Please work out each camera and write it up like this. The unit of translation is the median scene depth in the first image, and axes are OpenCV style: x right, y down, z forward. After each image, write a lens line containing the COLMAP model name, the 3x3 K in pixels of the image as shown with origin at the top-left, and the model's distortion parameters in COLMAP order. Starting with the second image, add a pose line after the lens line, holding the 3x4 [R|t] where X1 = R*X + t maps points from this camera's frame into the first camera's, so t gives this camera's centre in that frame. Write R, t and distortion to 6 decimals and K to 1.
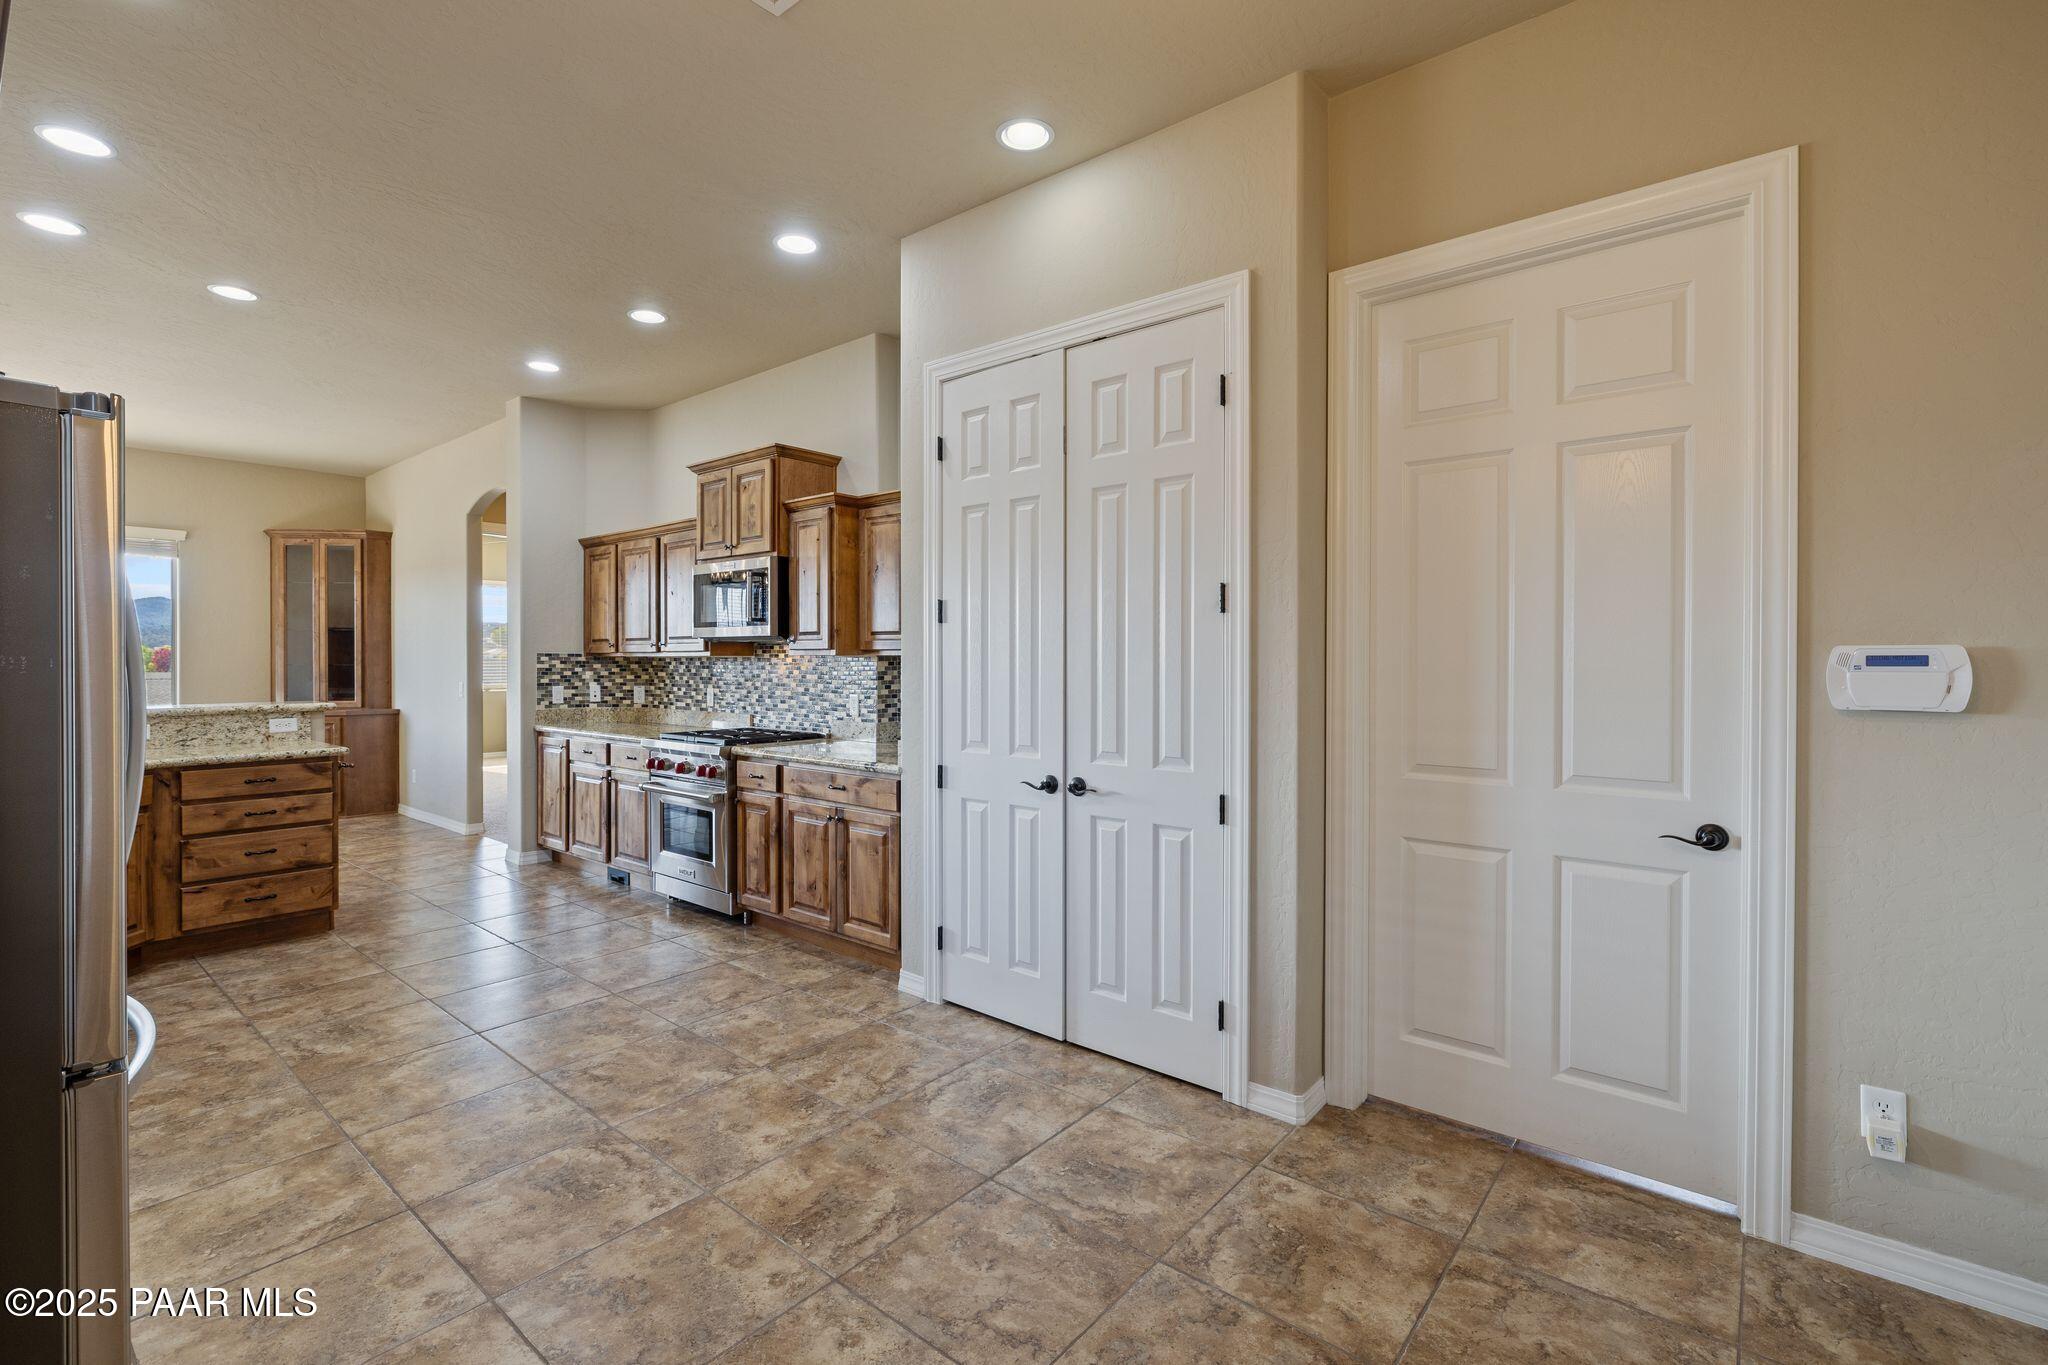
lens RADIAL K [[913.8, 0, 1015.0], [0, 913.8, 675.3], [0, 0, 1]] dist [-0.004219, -0.000419]
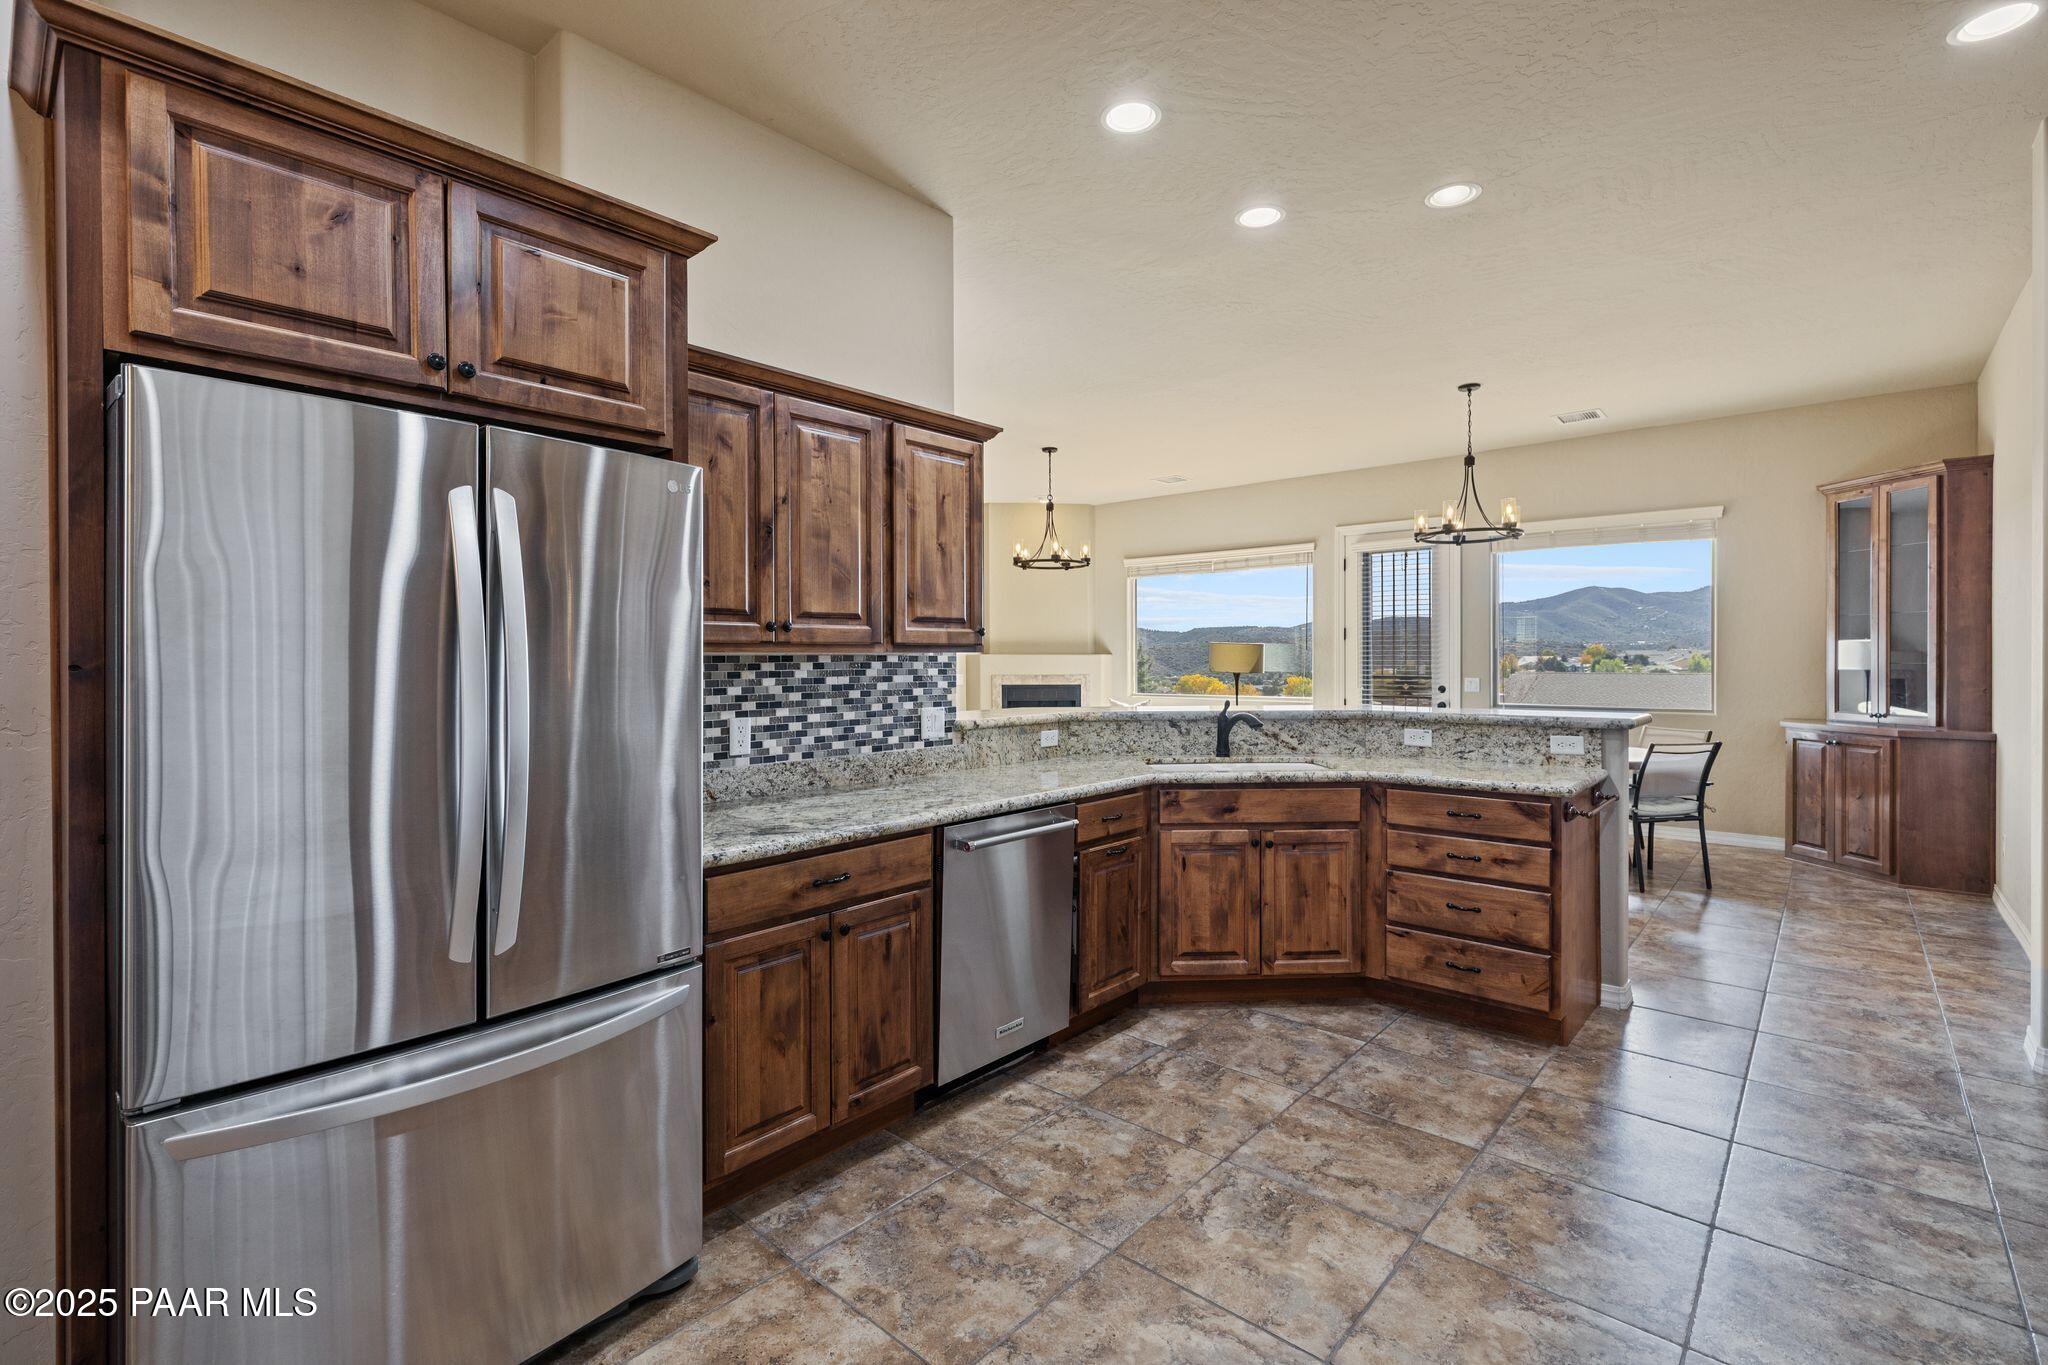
lens RADIAL K [[913.8, 0, 1015.0], [0, 913.8, 675.3], [0, 0, 1]] dist [-0.004219, -0.000419]
pose [[-0.038511, 0.014099, -0.999159, -0.047107], [-0.011039, 0.999833, 0.014534, -0.008394], [0.999197, 0.011590, -0.038349, 0.637886]]
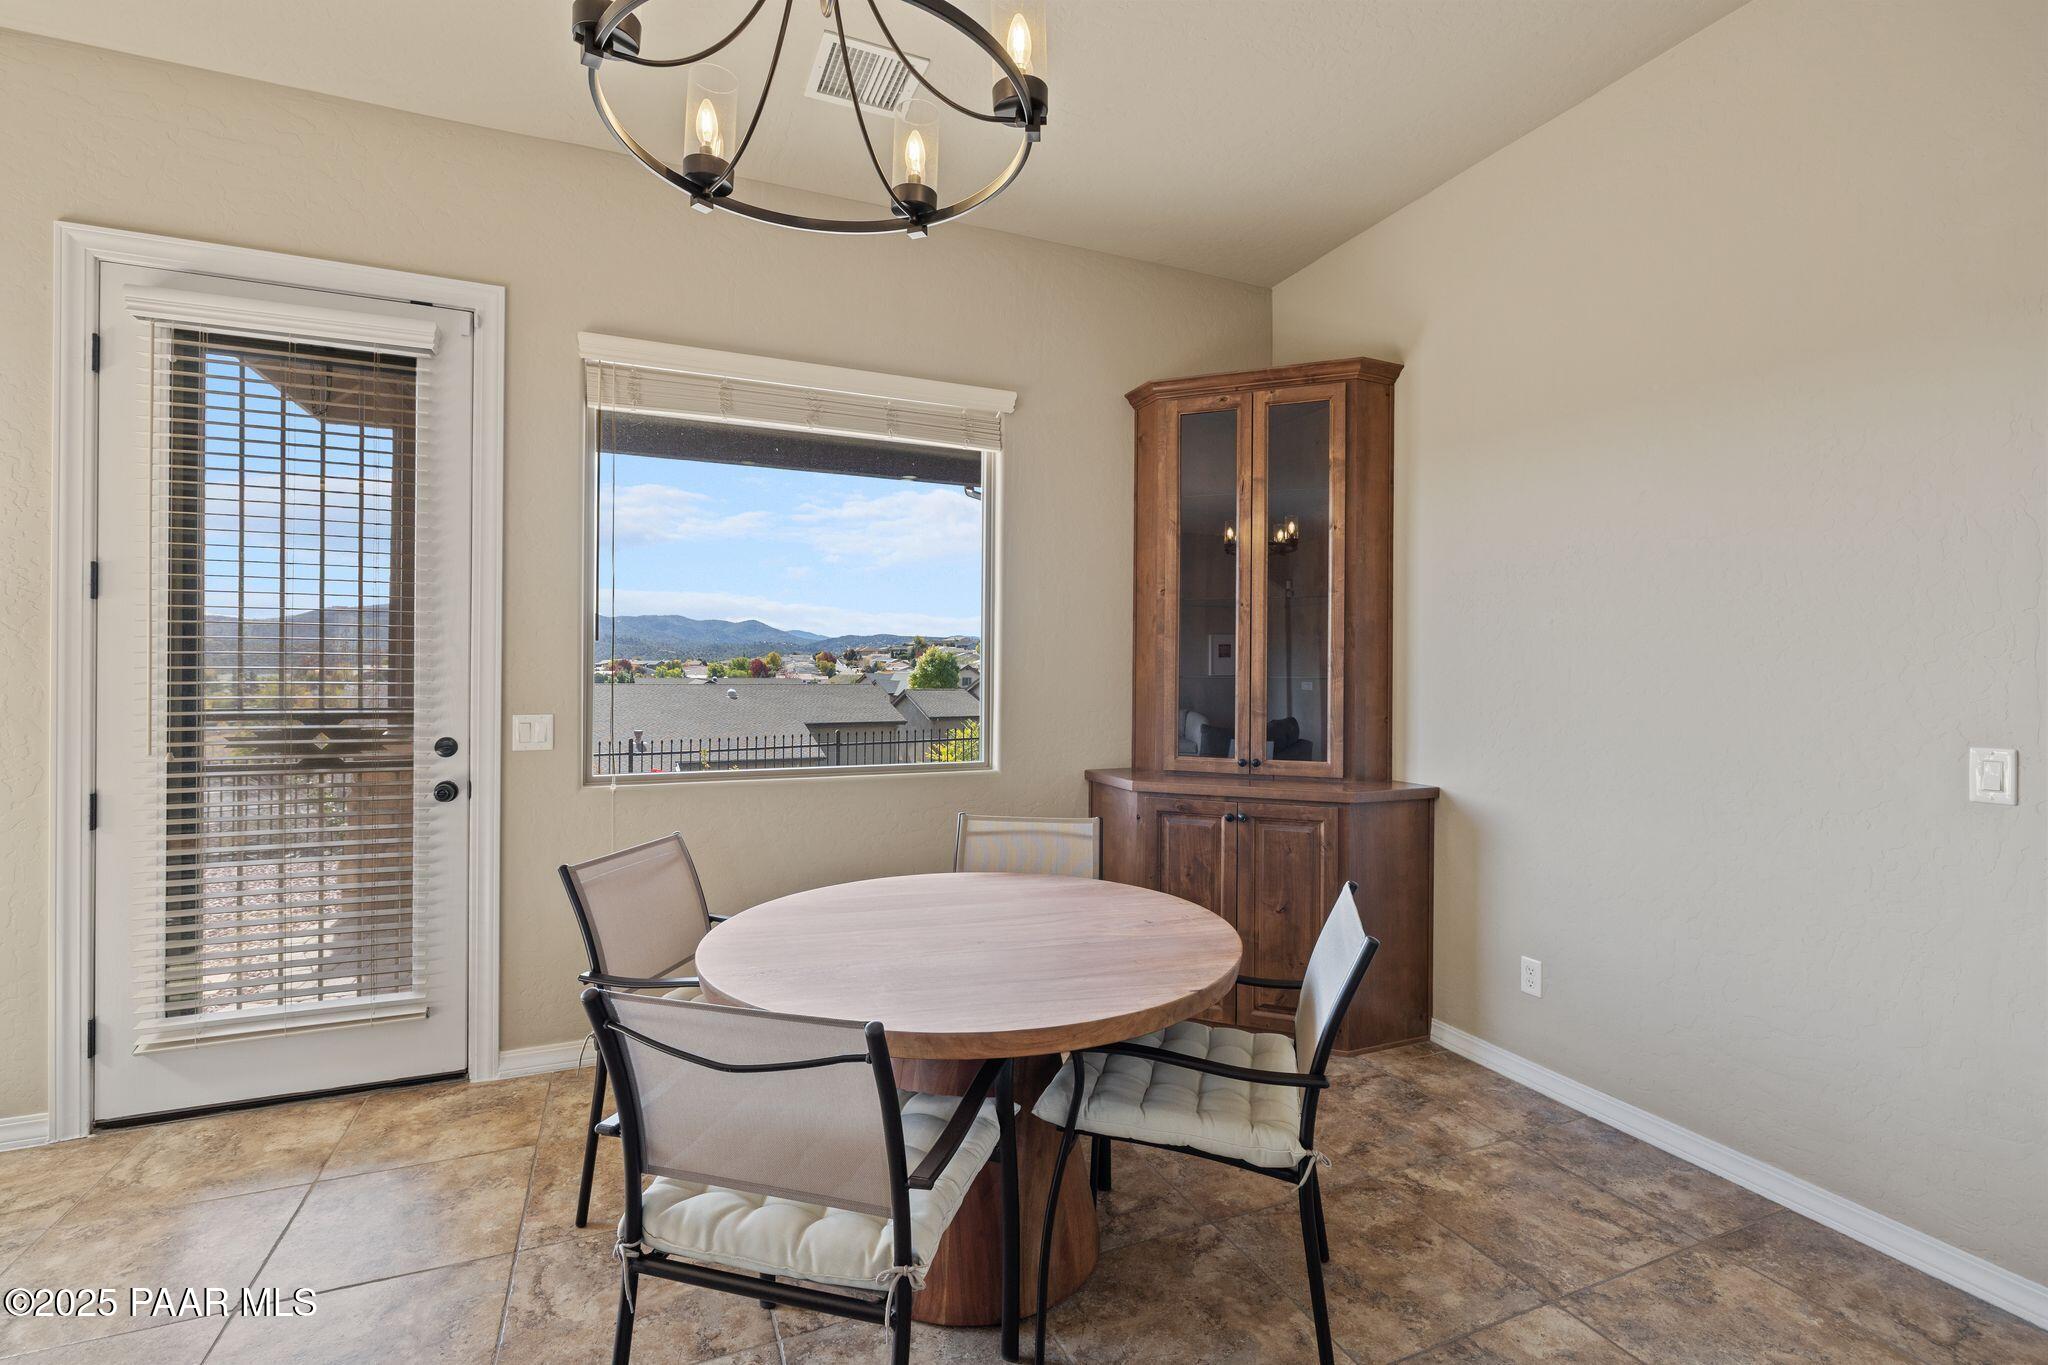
lens RADIAL K [[913.8, 0, 1015.0], [0, 913.8, 675.3], [0, 0, 1]] dist [-0.004219, -0.000419]
pose [[0.891320, -0.008659, -0.453292, -1.199008], [-0.002585, 0.999704, -0.024180, -0.003577], [0.453368, 0.022723, 0.891034, 1.002712]]
